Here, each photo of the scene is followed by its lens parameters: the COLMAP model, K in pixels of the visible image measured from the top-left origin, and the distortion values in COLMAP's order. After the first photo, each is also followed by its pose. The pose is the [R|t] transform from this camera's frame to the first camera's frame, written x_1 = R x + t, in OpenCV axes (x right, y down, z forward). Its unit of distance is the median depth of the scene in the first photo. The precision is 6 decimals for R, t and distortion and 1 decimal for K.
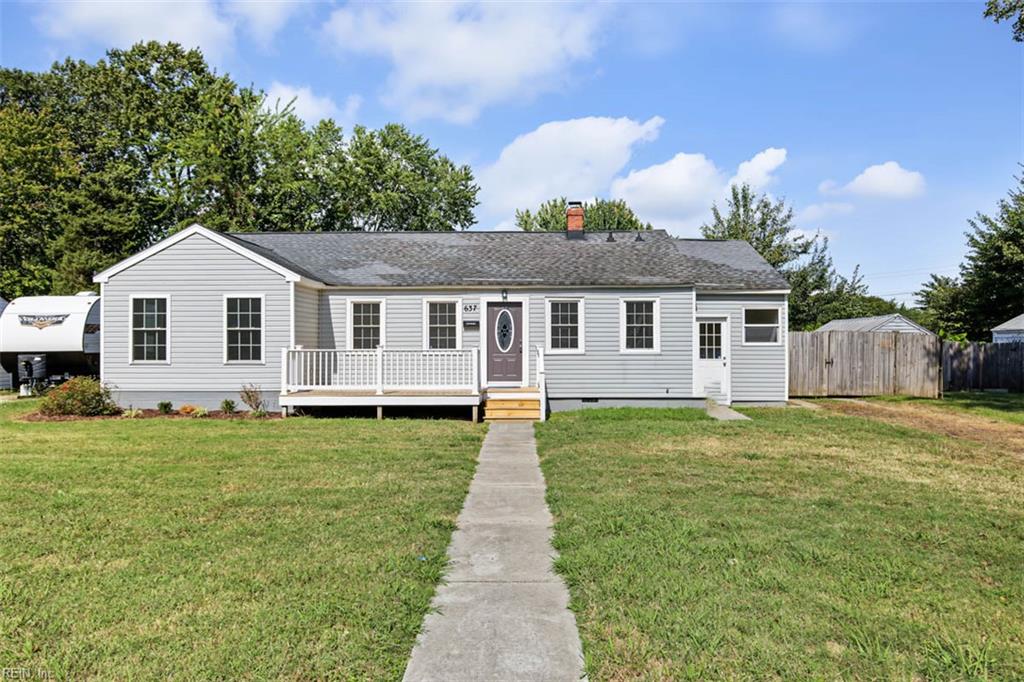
lens RADIAL K [[680.4, 0, 517.6], [0, 680.4, 342.9], [0, 0, 1]] dist [0.000455, -0.010017]
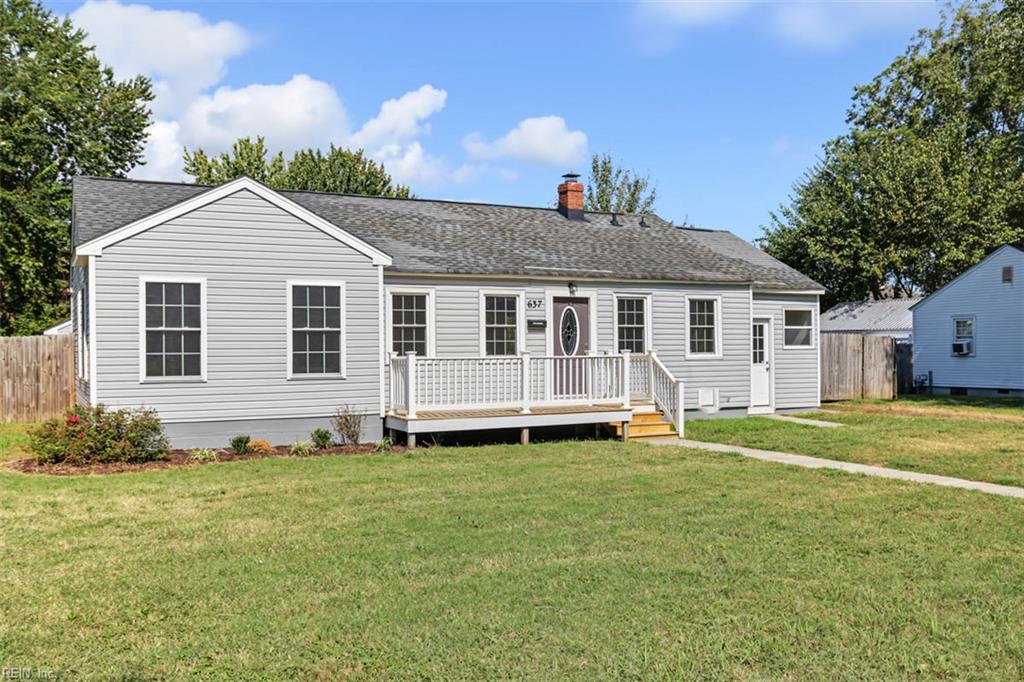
lens RADIAL K [[986.9, 0, 566.0], [0, 986.9, 341.4], [0, 0, 1]] dist [-0.031386, 0.000000]
pose [[0.861277, -0.003007, 0.508127, -0.620715], [0.007291, 0.999953, -0.006440, 0.000402], [-0.508083, 0.009251, 0.861258, -0.011527]]
